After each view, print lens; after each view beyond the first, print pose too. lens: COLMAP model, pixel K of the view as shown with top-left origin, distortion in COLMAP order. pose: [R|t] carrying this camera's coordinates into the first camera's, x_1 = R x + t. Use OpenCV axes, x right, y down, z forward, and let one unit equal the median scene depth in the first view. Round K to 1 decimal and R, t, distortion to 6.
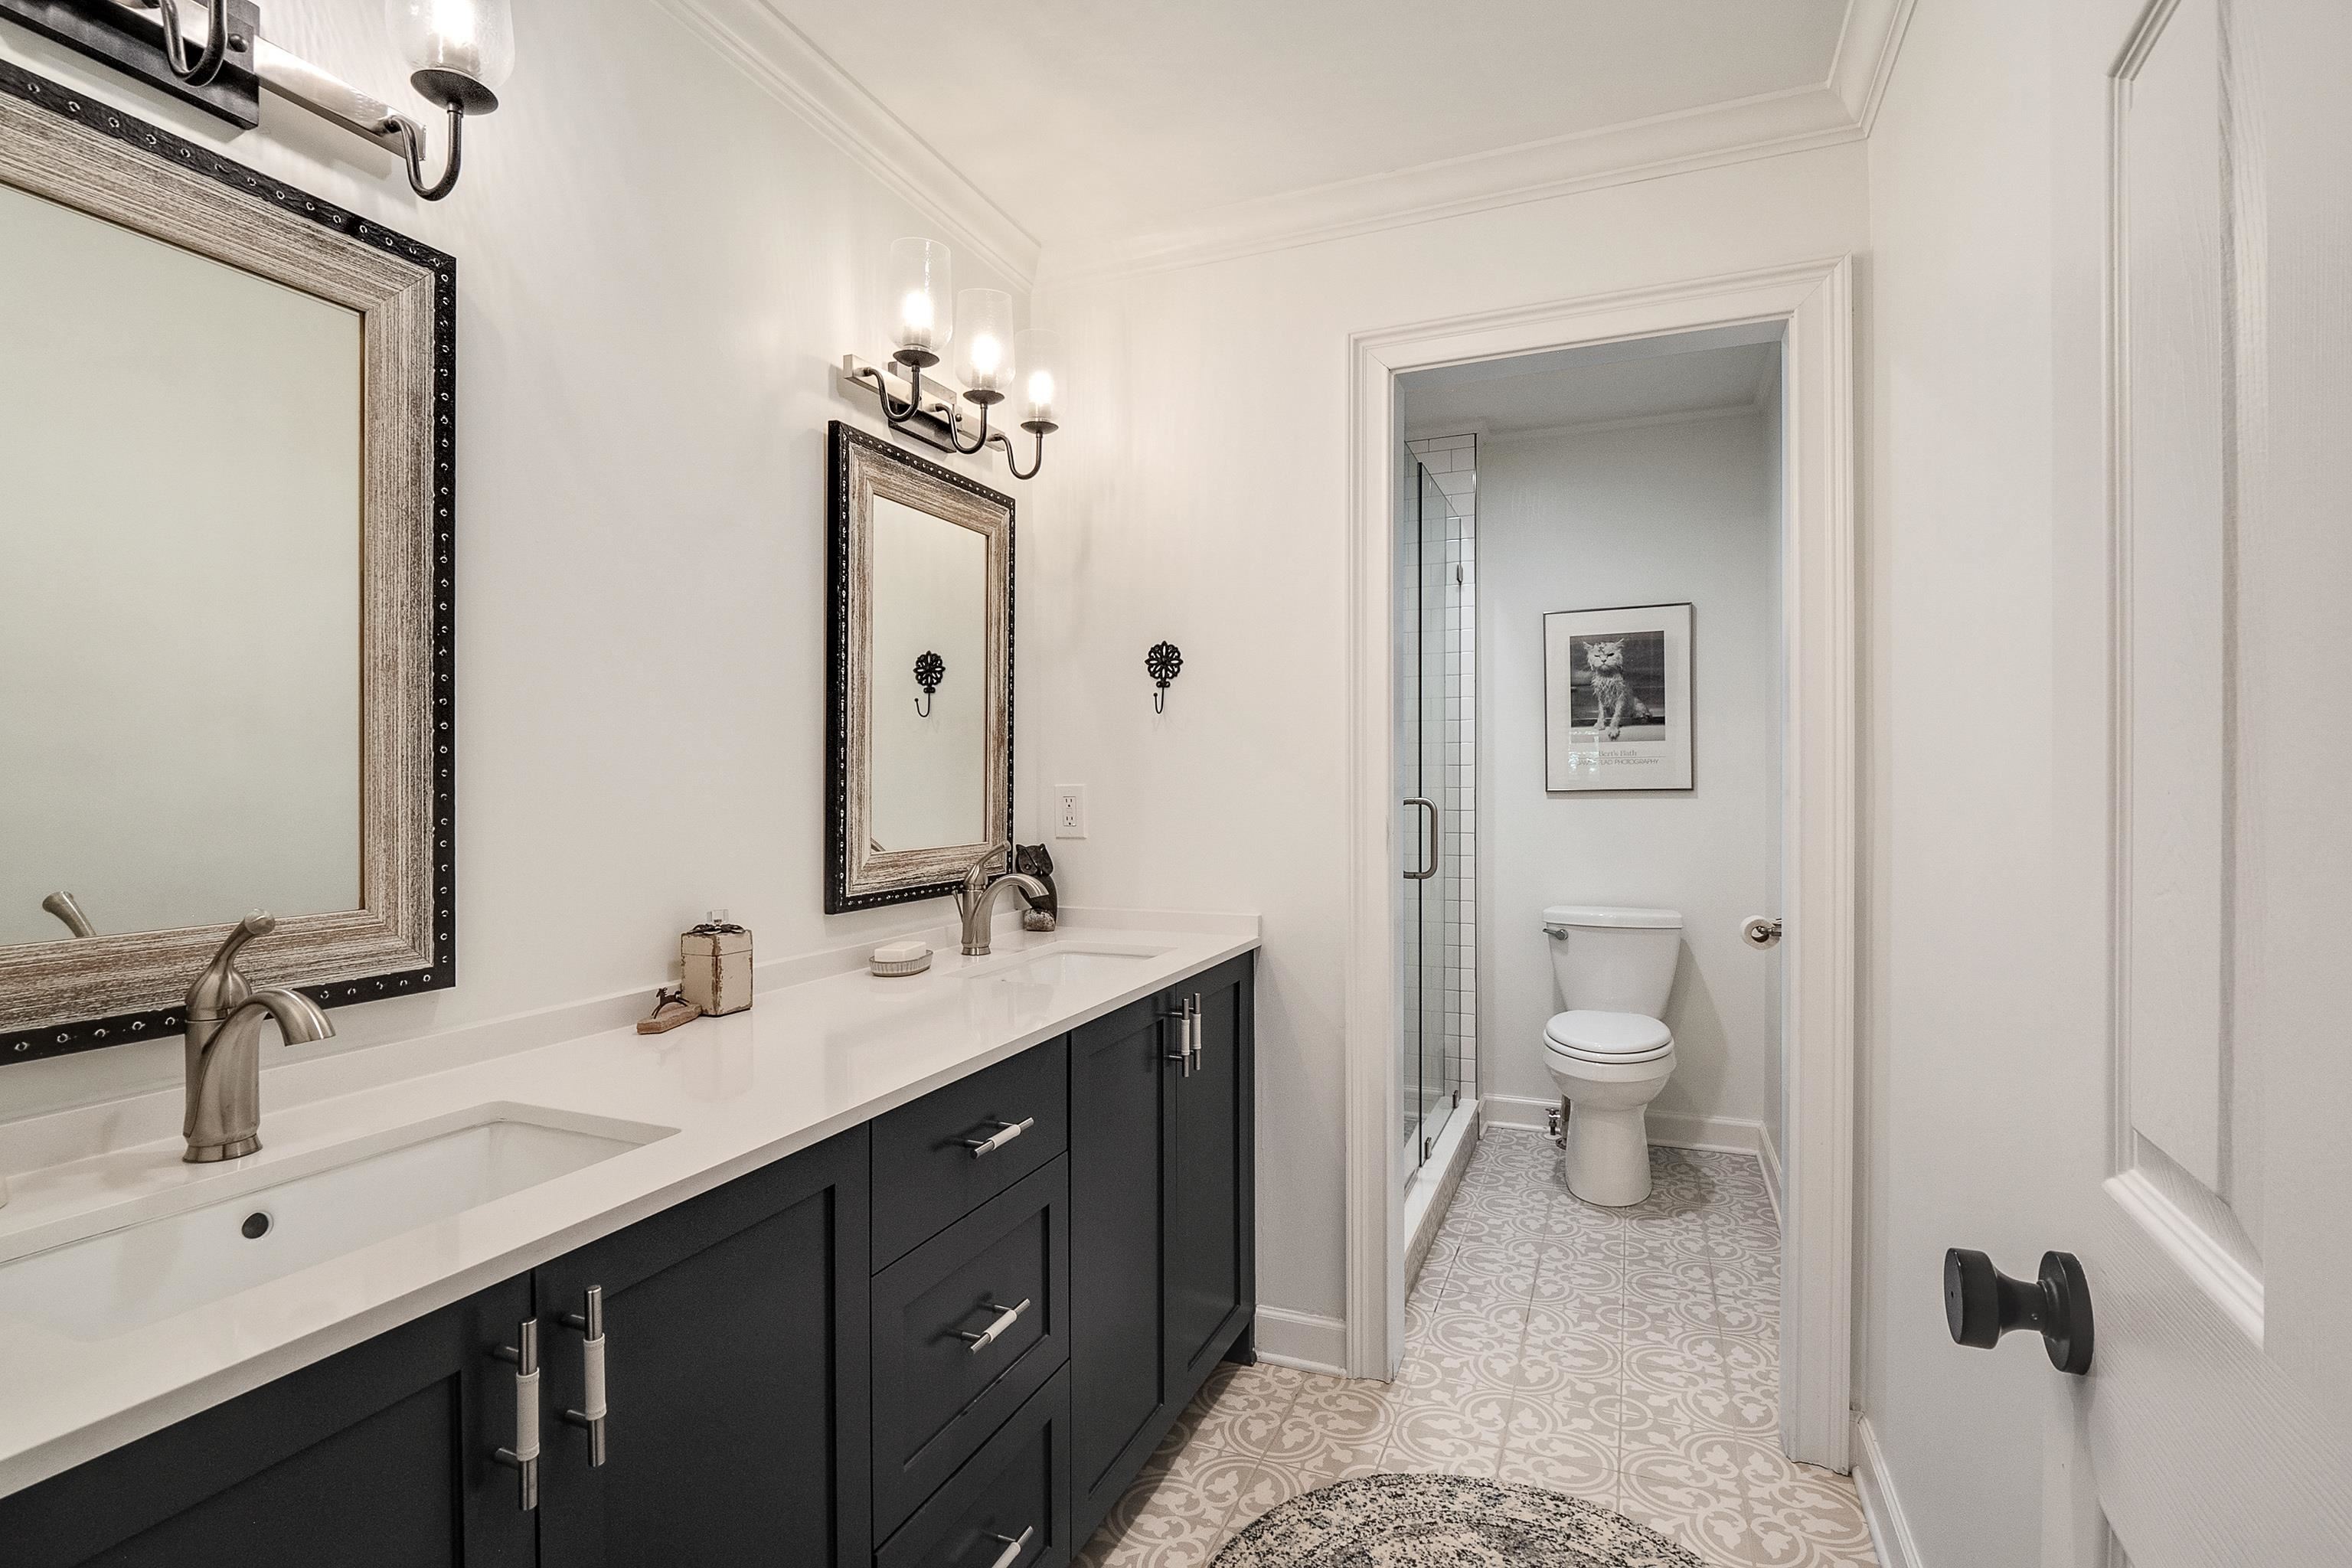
lens RADIAL K [[1116.4, 0, 1175.9], [0, 1116.4, 789.5], [0, 0, 1]] dist [-0.015337, -0.000481]
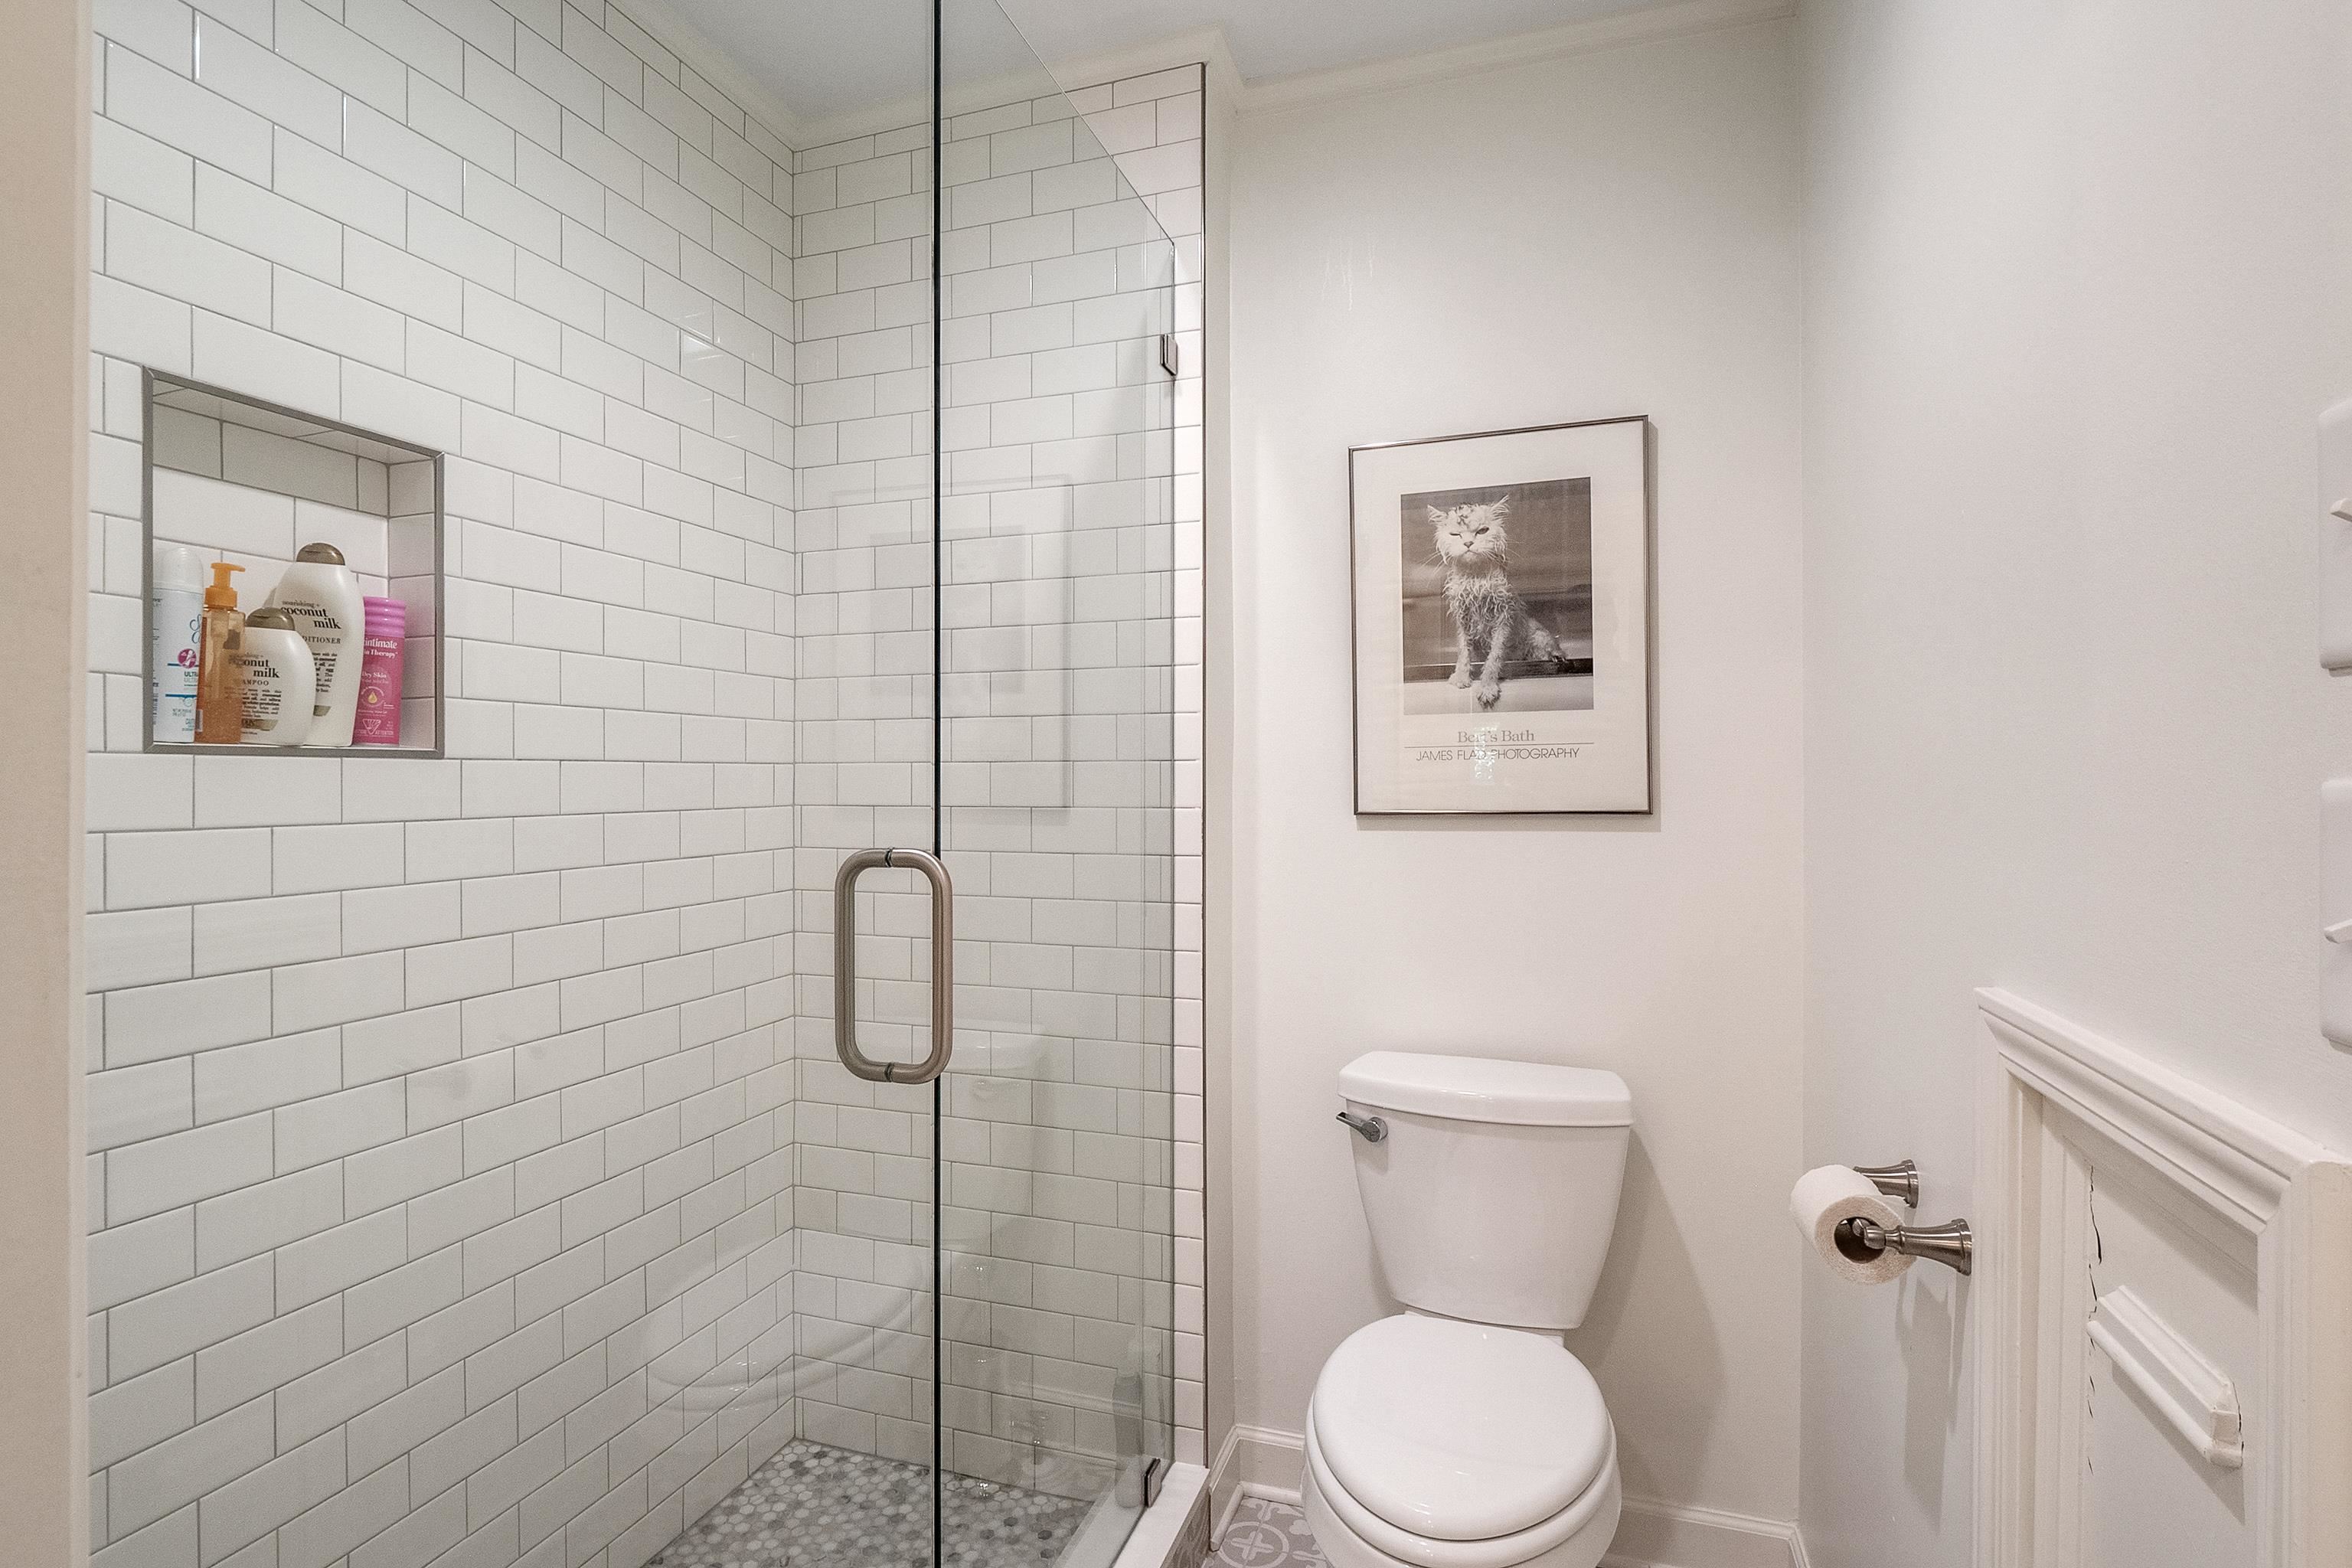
lens RADIAL K [[1116.4, 0, 1176.2], [0, 1116.4, 774.2], [0, 0, 1]] dist [-0.015337, -0.000481]
pose [[0.996861, -0.000722, 0.079174, 0.220574], [0.000713, 1.000000, 0.000151, -0.016023], [-0.079174, -0.000095, 0.996861, 0.530473]]
